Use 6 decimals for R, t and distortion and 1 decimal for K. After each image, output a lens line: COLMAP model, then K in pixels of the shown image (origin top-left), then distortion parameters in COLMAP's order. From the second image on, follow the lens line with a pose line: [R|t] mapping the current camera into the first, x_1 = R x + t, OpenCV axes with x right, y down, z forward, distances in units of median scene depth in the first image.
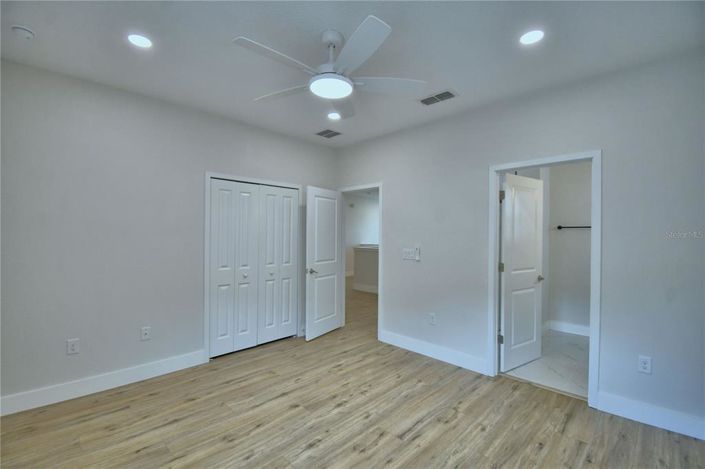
lens RADIAL K [[309.2, 0, 353.1], [0, 309.2, 229.0], [0, 0, 1]] dist [-0.019333, -0.005971]
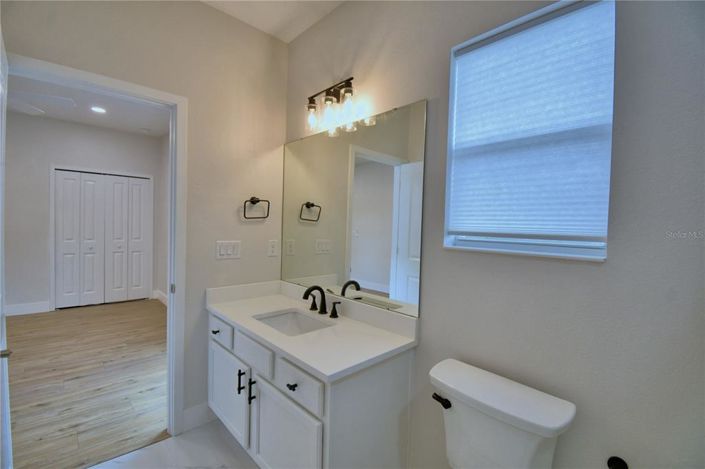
lens RADIAL K [[309.2, 0, 353.8], [0, 309.2, 232.6], [0, 0, 1]] dist [-0.019333, -0.005971]
pose [[0.999700, 0.019911, -0.014298, 0.696109], [-0.019323, 0.999009, 0.040099, 0.019397], [0.015082, -0.039811, 0.999093, -0.209944]]
